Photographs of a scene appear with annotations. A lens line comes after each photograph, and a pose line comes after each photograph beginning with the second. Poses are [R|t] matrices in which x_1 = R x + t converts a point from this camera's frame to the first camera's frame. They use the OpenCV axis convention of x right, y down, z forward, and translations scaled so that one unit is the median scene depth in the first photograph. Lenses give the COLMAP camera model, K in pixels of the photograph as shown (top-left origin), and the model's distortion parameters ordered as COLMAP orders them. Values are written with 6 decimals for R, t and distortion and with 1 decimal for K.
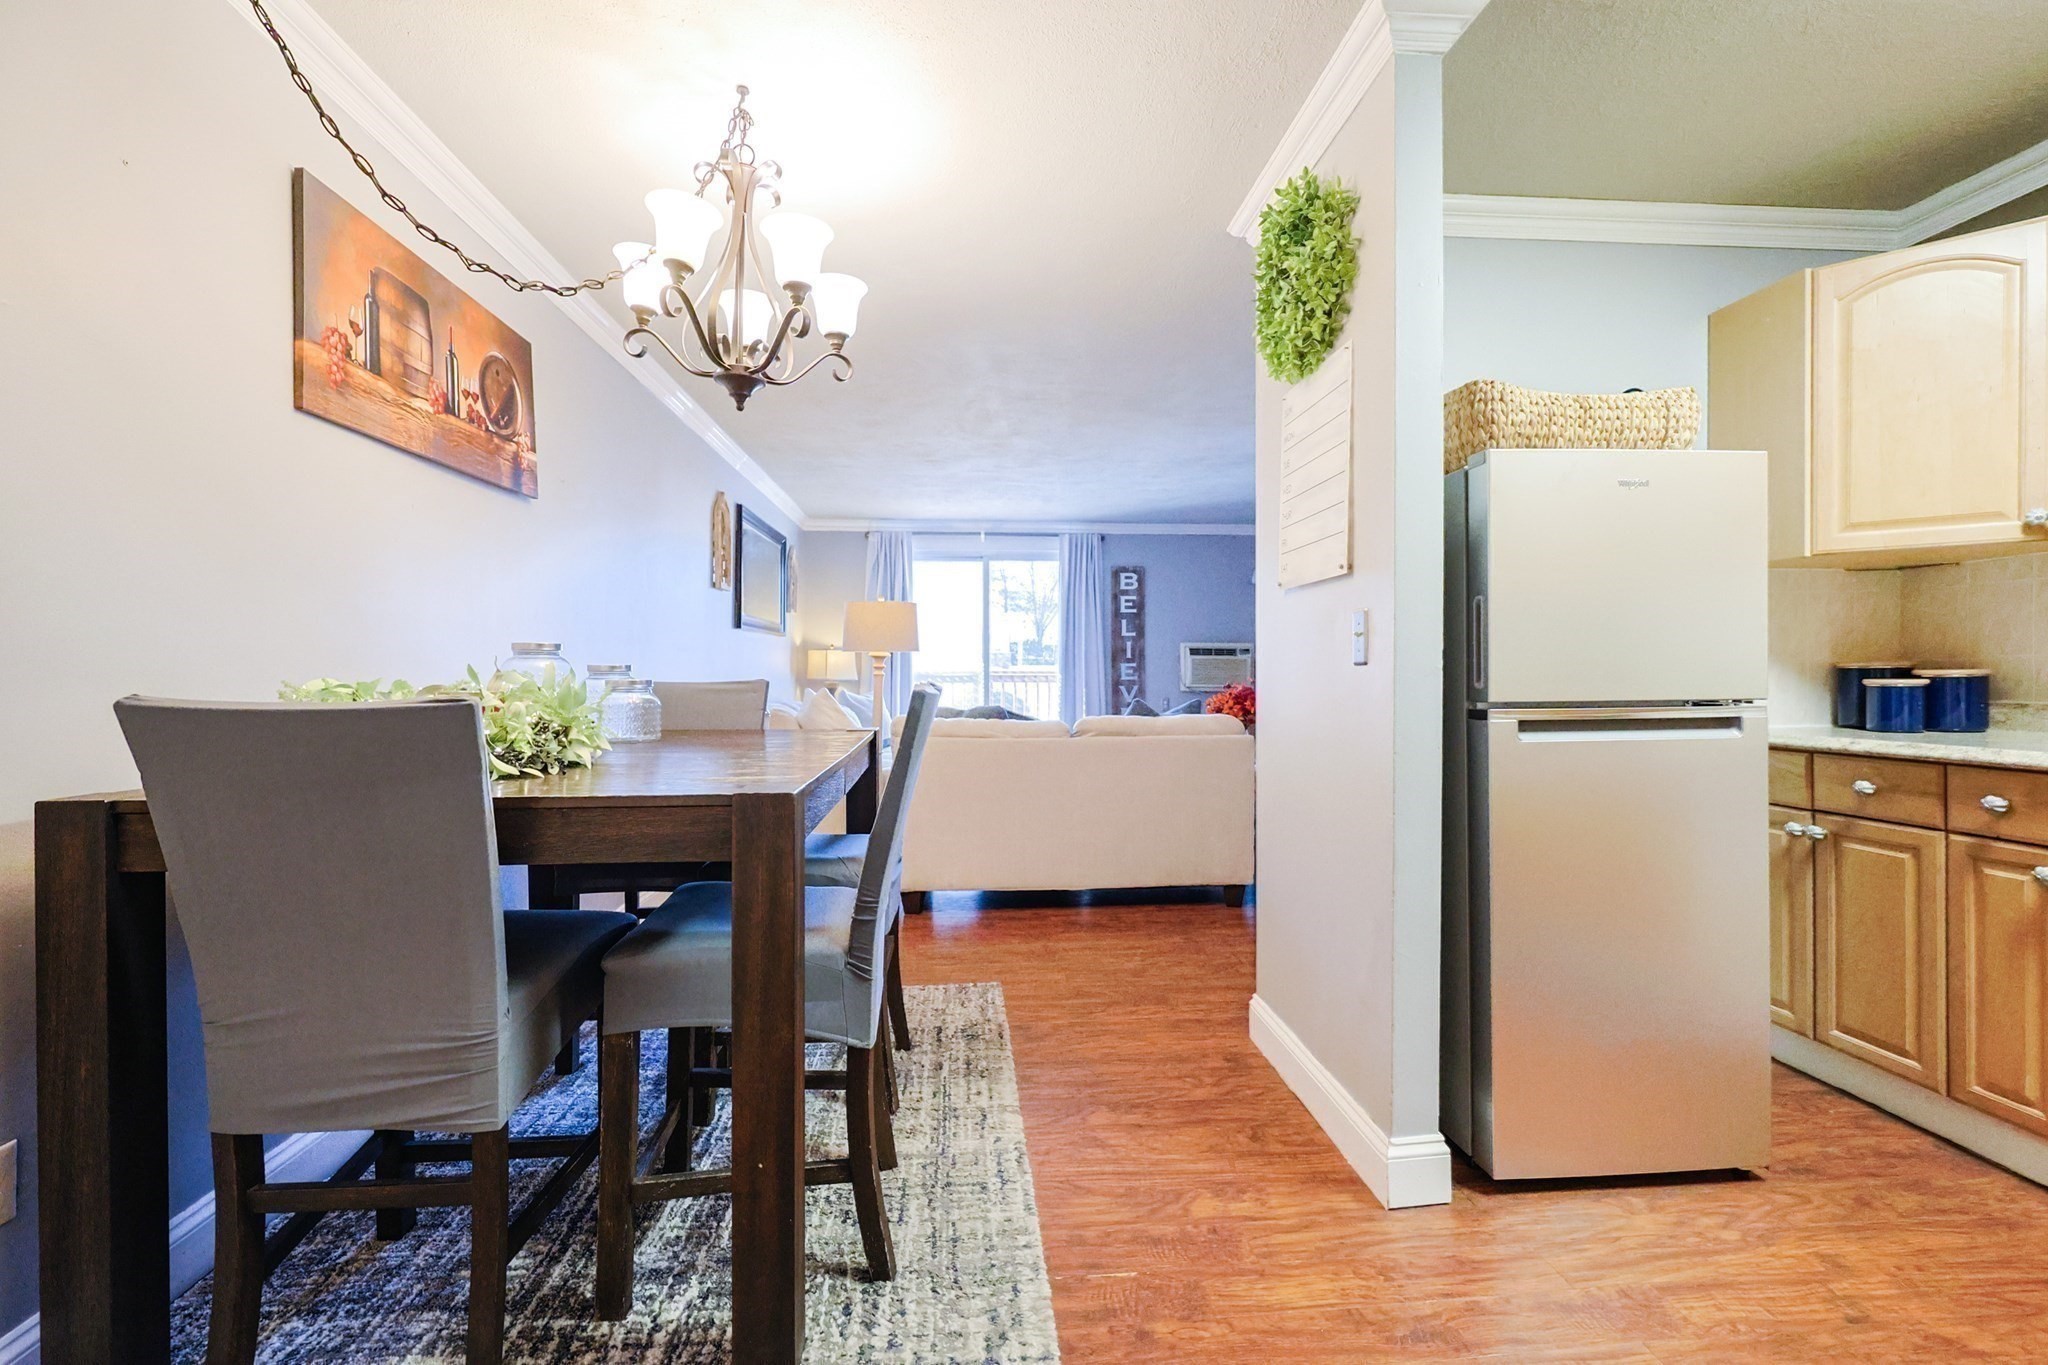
lens RADIAL K [[870.5, 0, 1022.9], [0, 870.5, 677.9], [0, 0, 1]] dist [0.000018, -0.000305]
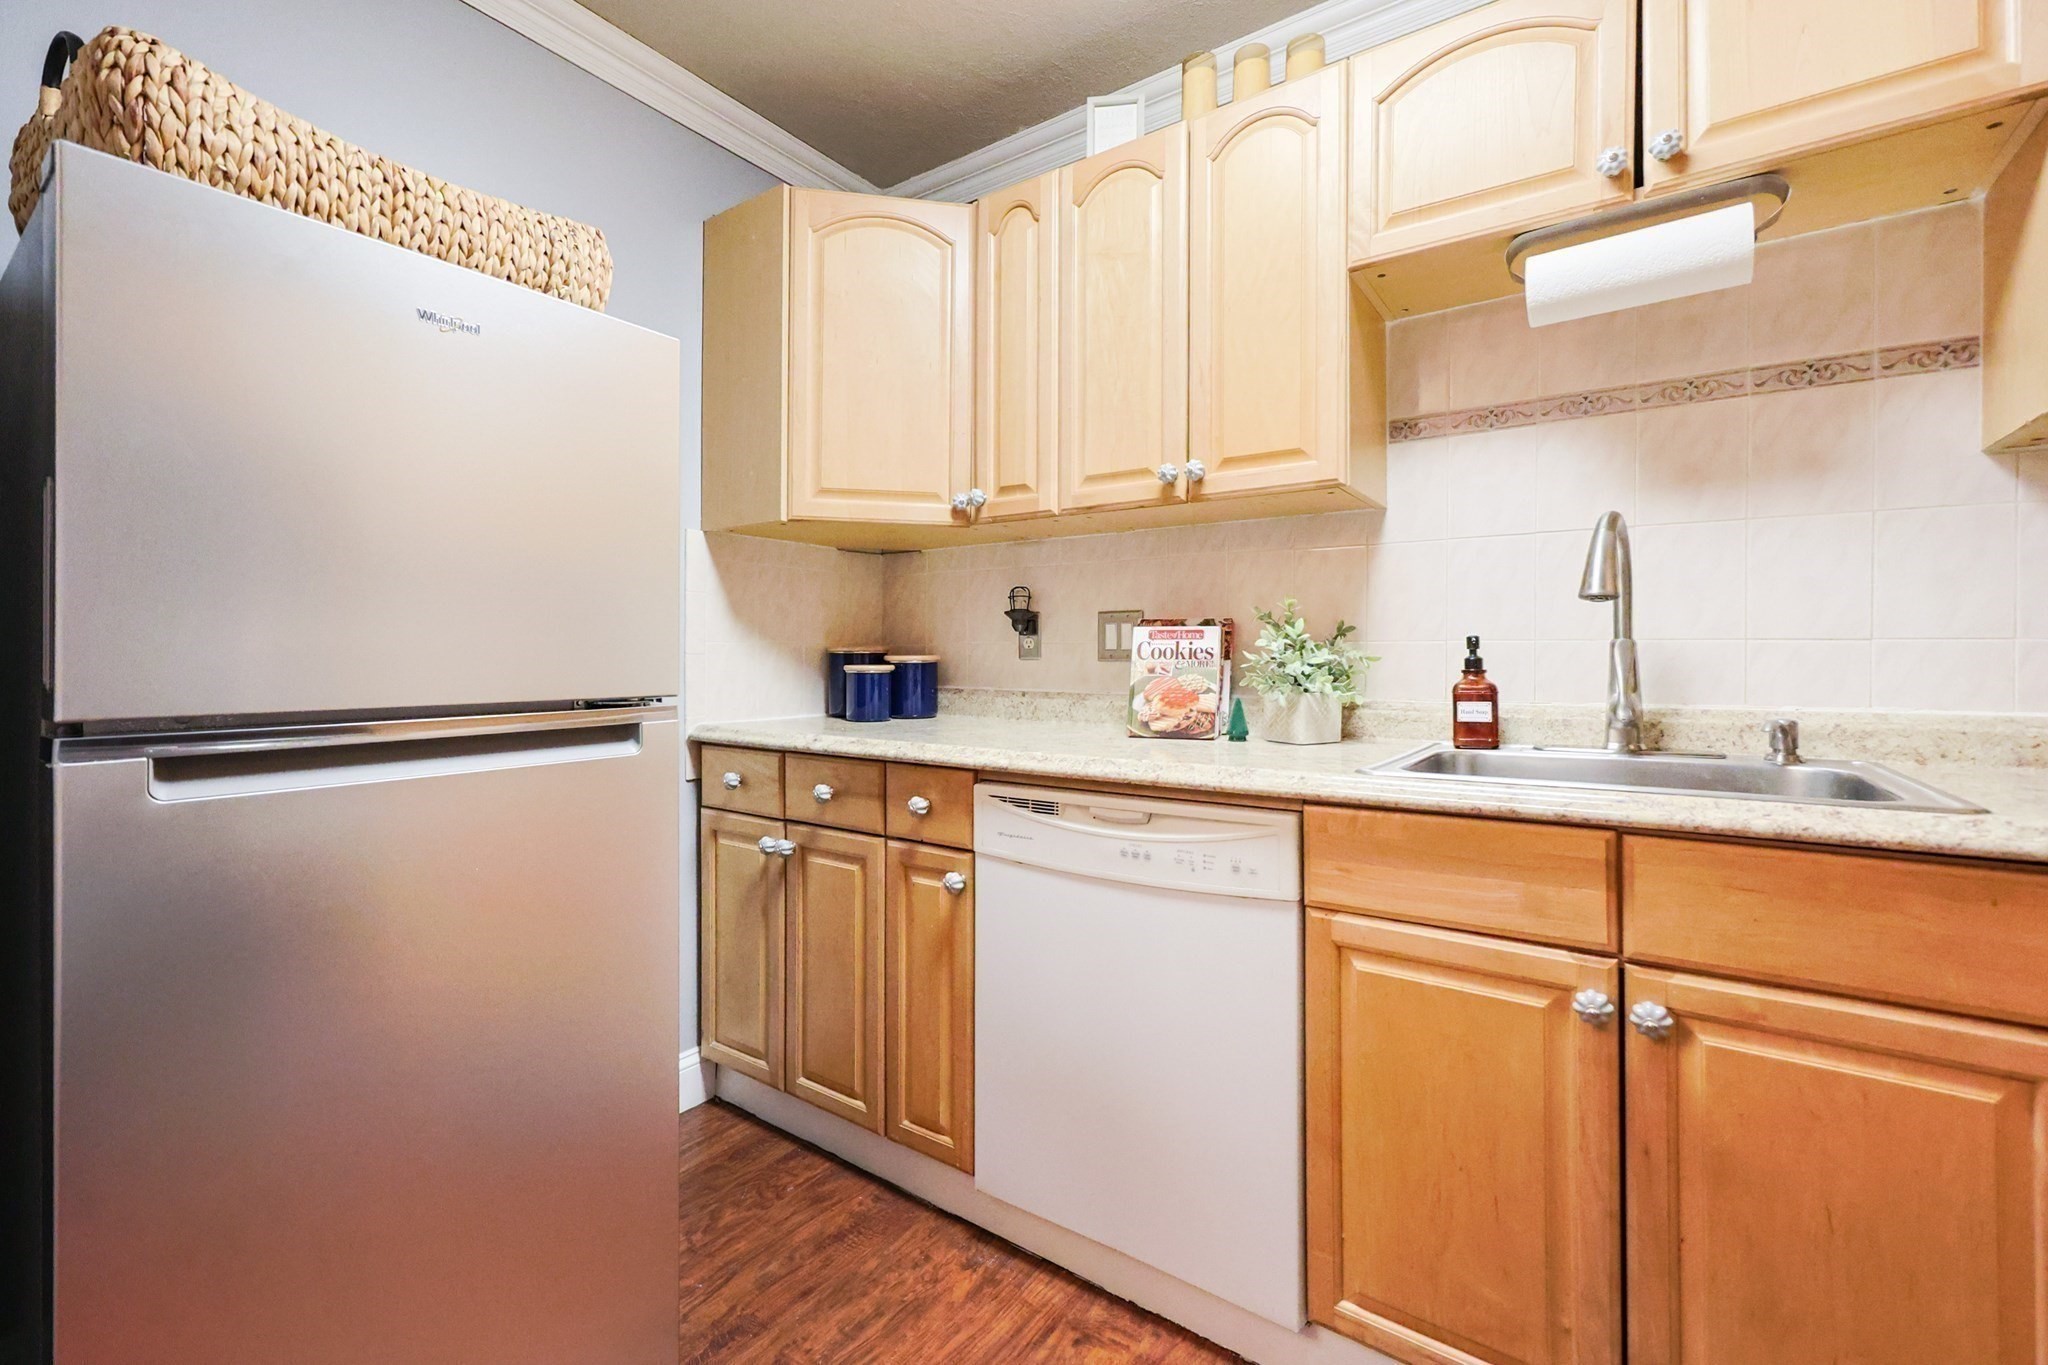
lens RADIAL K [[868.7, 0, 1024.3], [0, 868.7, 654.3], [0, 0, 1]] dist [0.004633, 0.000310]
pose [[0.640391, 0.008760, 0.767999, 0.419108], [-0.003751, 0.999959, -0.008278, -0.003382], [-0.768040, 0.002420, 0.640397, 0.288186]]
